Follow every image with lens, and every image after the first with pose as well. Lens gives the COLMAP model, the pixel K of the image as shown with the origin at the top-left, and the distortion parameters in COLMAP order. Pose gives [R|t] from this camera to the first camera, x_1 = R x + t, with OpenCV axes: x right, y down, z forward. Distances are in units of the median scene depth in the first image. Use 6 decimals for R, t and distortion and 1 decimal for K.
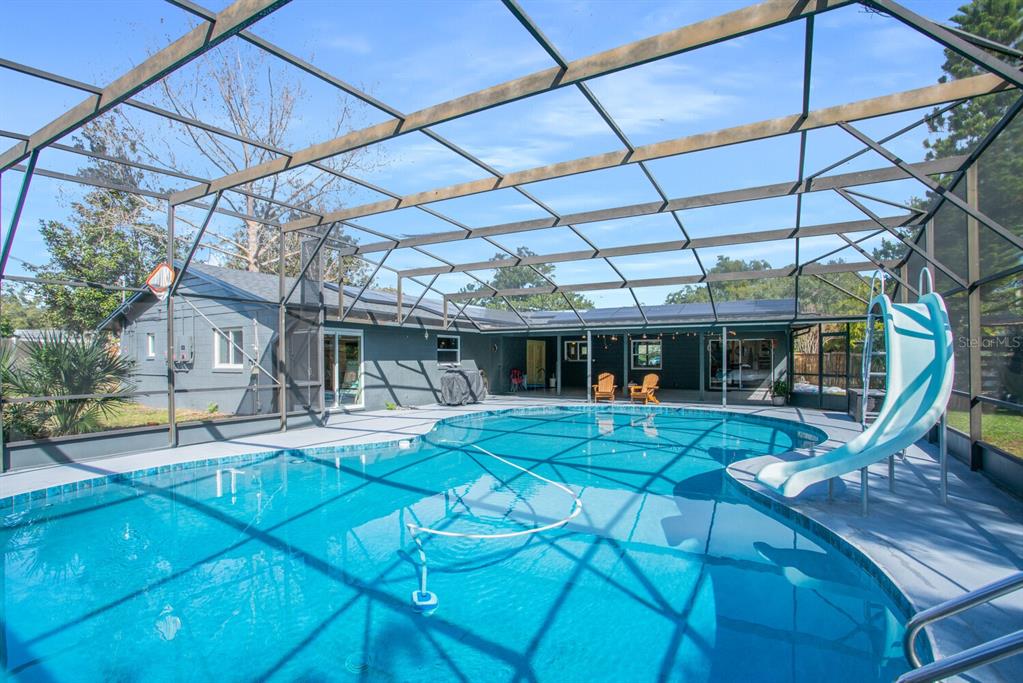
lens RADIAL K [[511.9, 0, 486.9], [0, 511.9, 352.0], [0, 0, 1]] dist [-0.051921, 0.004493]
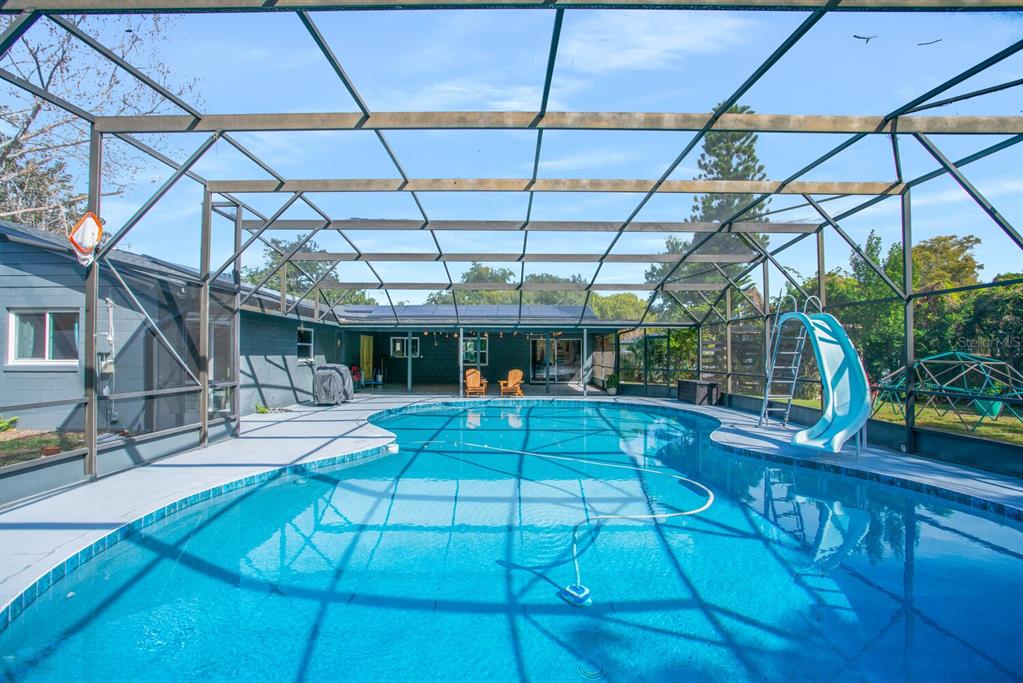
lens RADIAL K [[511.9, 0, 506.3], [0, 511.9, 342.3], [0, 0, 1]] dist [-0.051921, 0.004493]
pose [[0.859313, 0.019829, 0.511065, -0.270755], [-0.014198, 0.999788, -0.014919, 0.001113], [-0.511252, 0.005563, 0.859413, 0.067399]]
